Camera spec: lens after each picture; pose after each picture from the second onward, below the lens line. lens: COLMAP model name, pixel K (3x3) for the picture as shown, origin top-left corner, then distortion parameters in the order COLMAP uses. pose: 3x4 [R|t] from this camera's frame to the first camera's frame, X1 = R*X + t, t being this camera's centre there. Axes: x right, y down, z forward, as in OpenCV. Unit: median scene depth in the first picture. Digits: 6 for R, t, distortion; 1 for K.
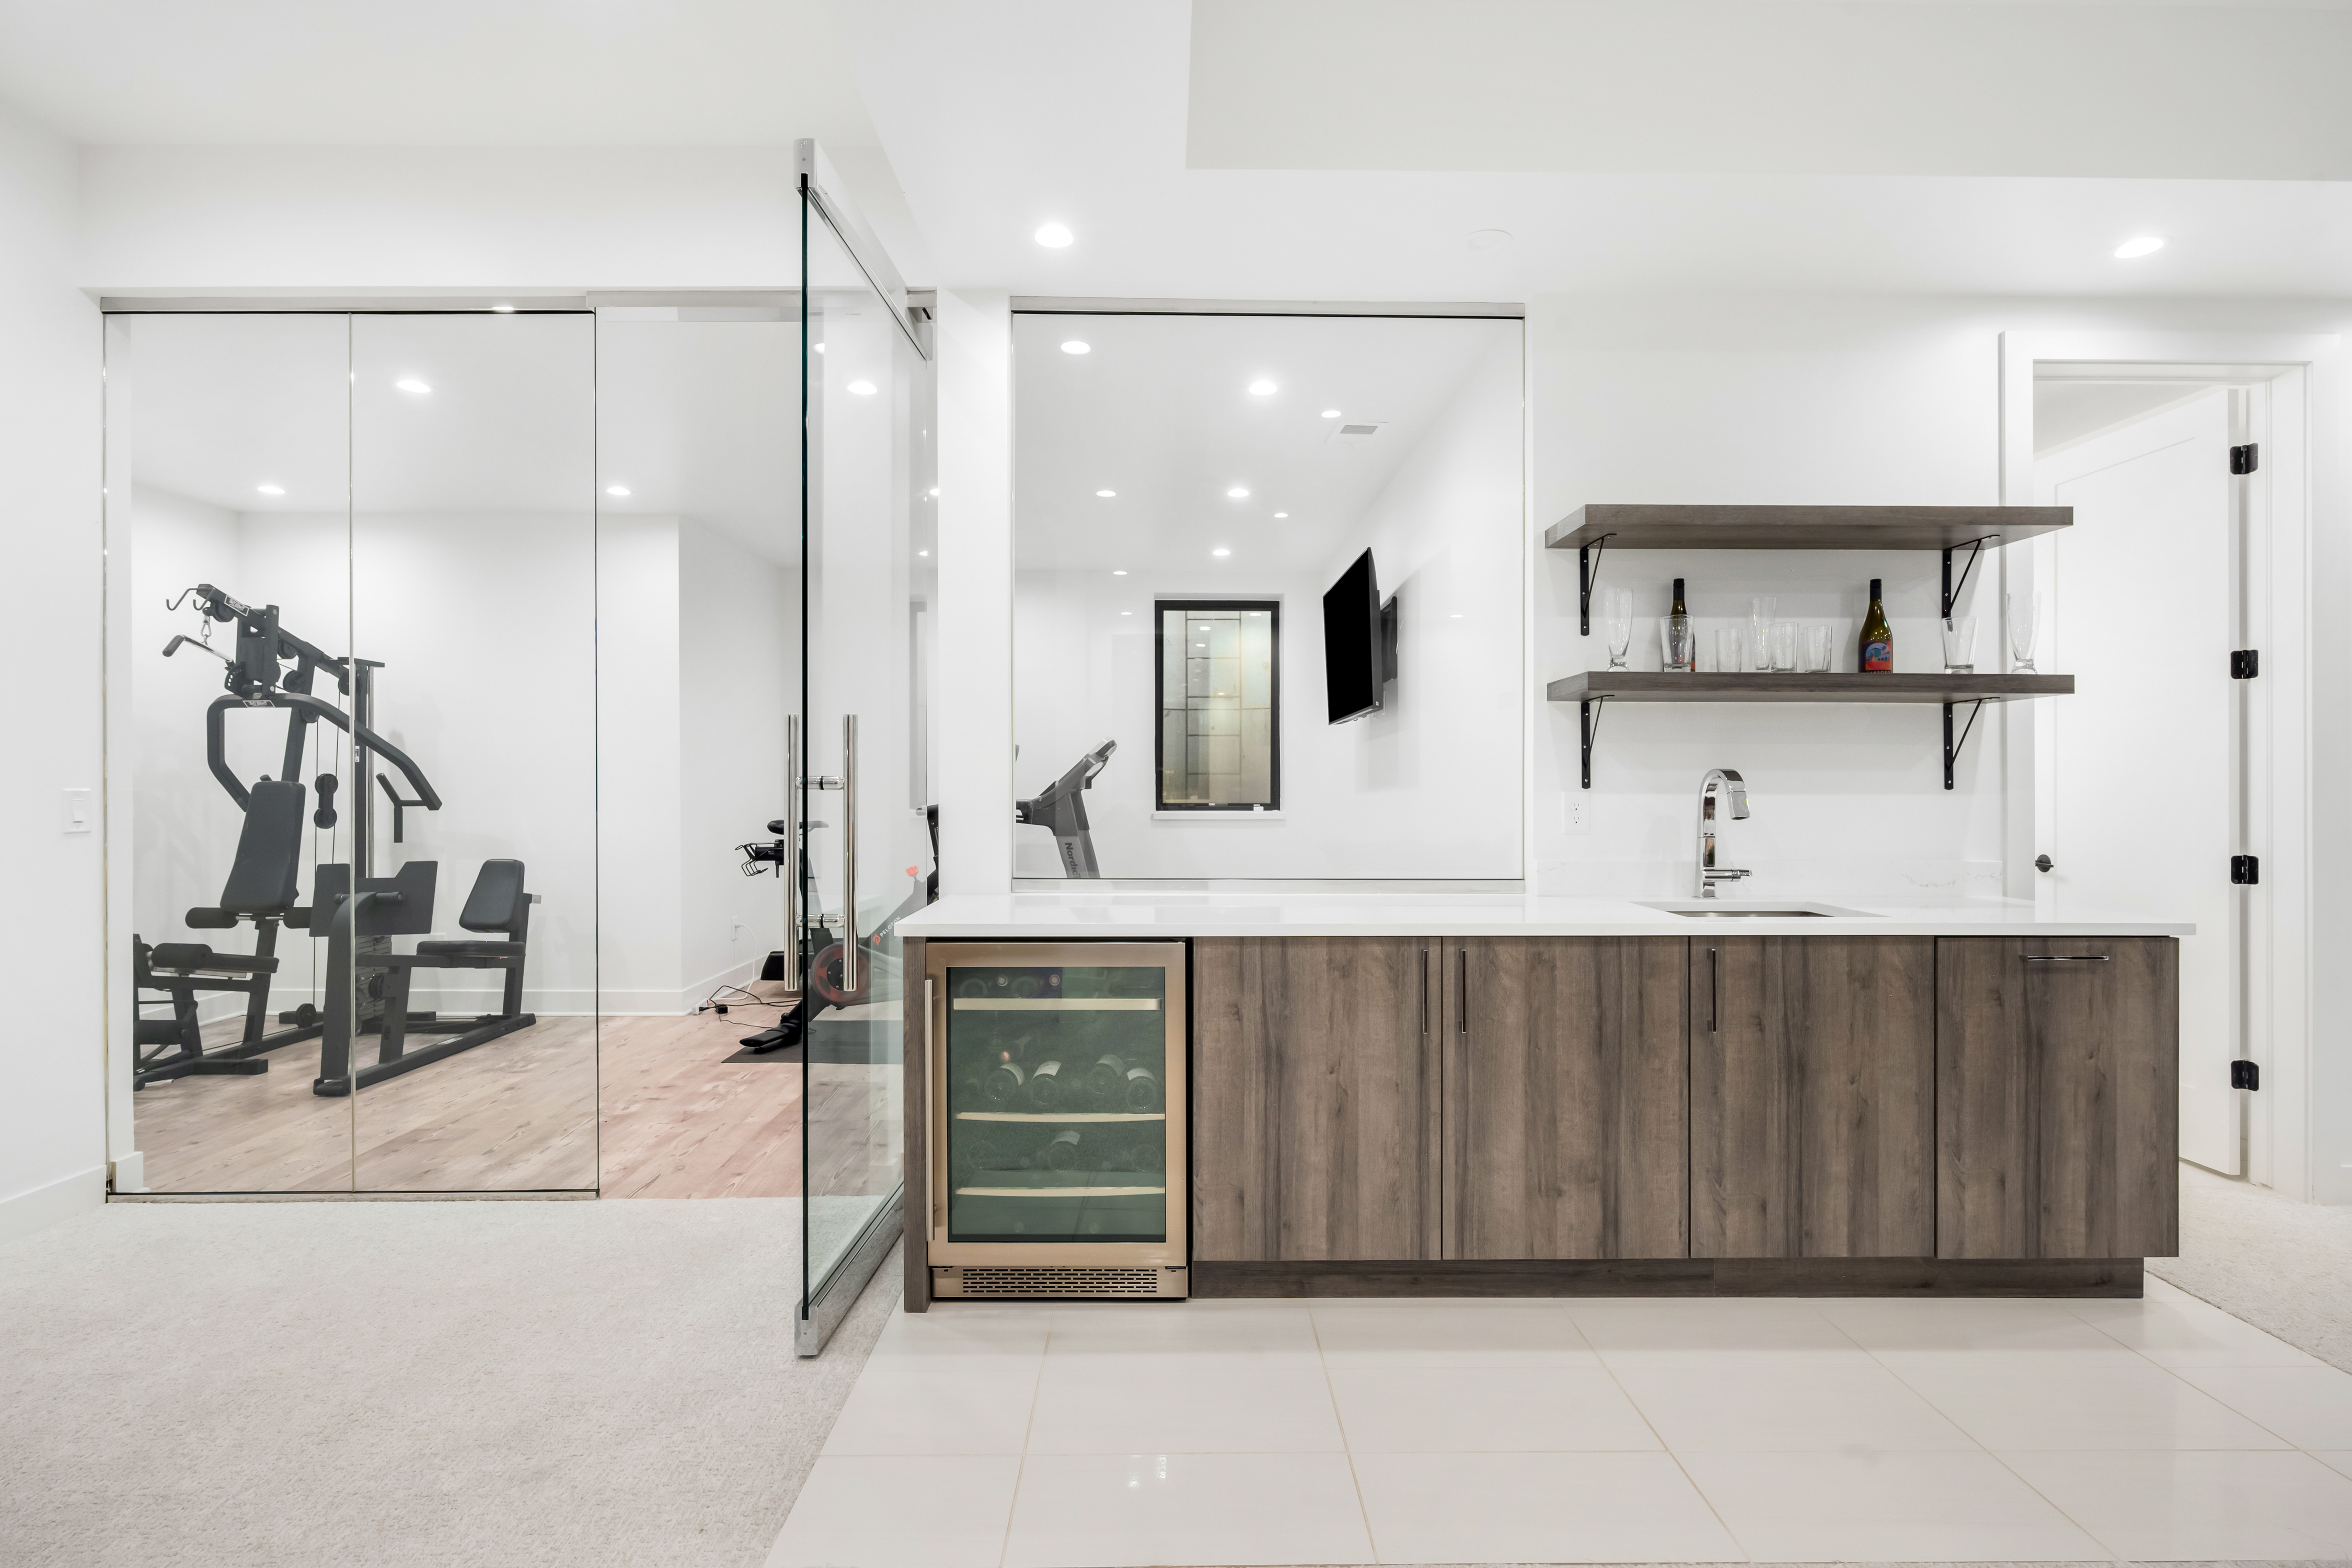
lens RADIAL K [[1120.9, 0, 1177.7], [0, 1120.9, 779.6], [0, 0, 1]] dist [-0.005909, -0.000669]
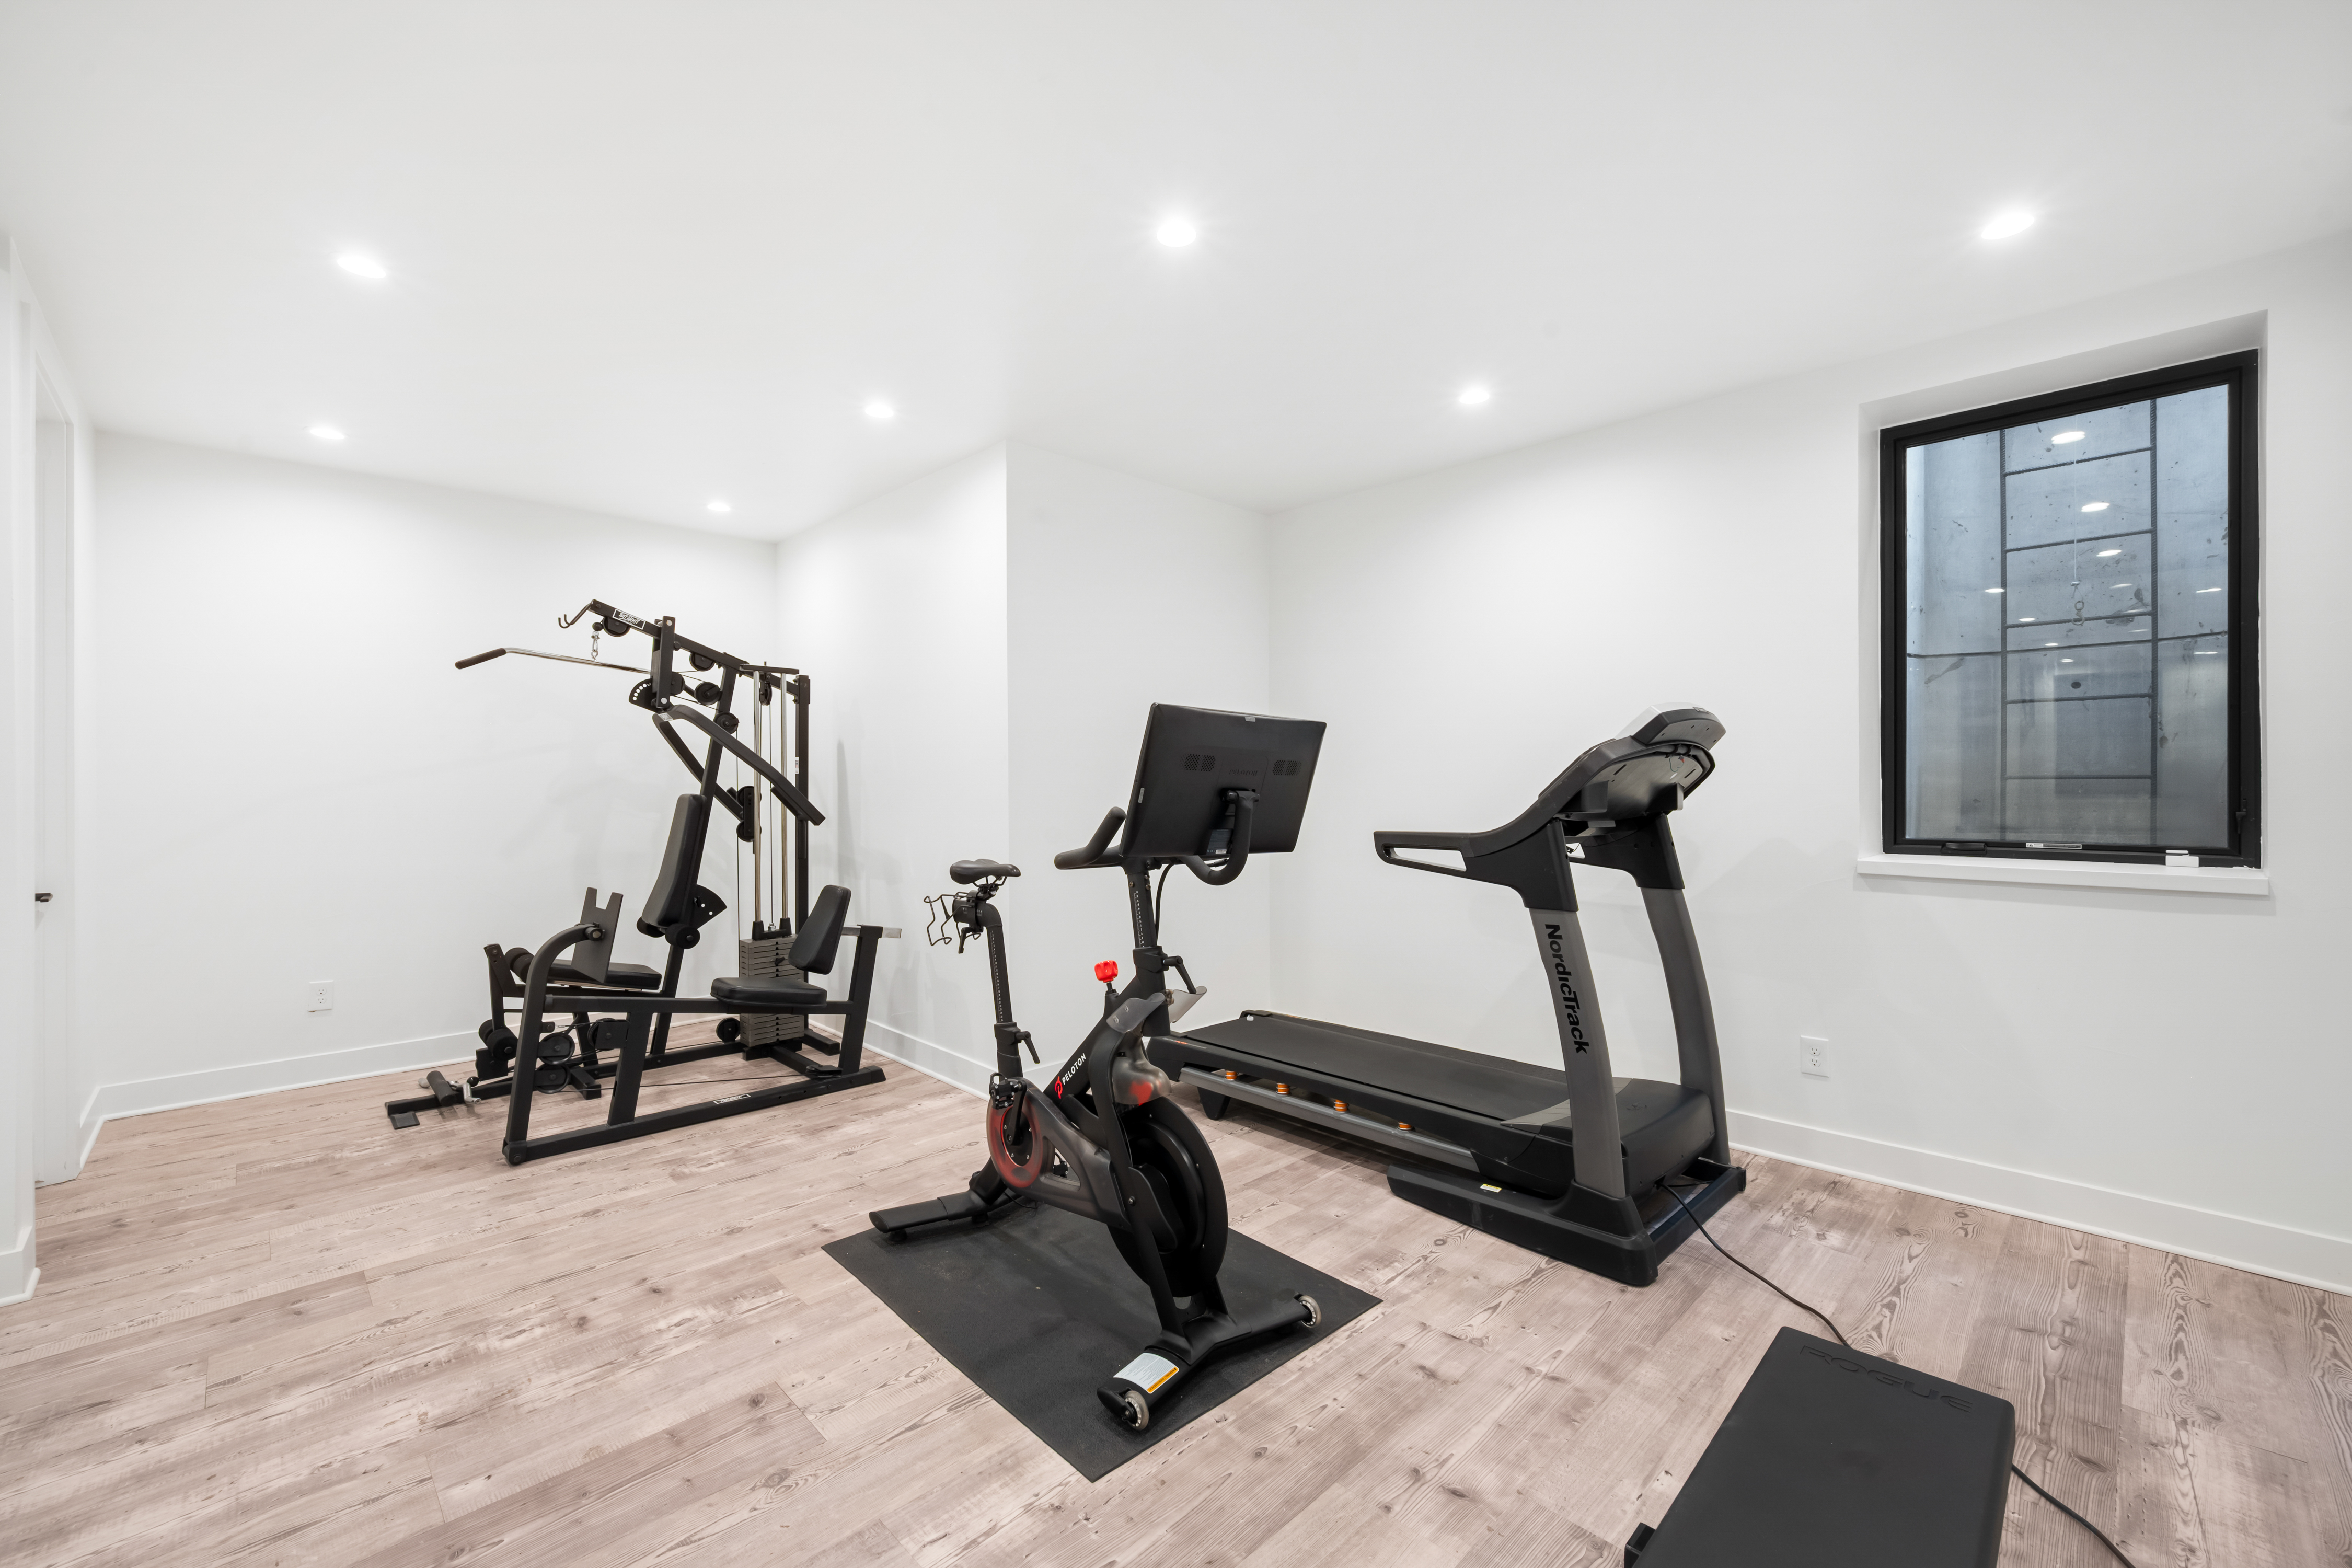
lens RADIAL K [[967.4, 0, 1140.0], [0, 967.4, 786.9], [0, 0, 1]] dist [-0.005571, 0.000167]
pose [[0.684668, 0.000125, -0.728855, 0.098695], [0.003324, 0.999989, 0.003294, -0.005682], [0.728847, -0.004678, 0.684660, 0.688358]]
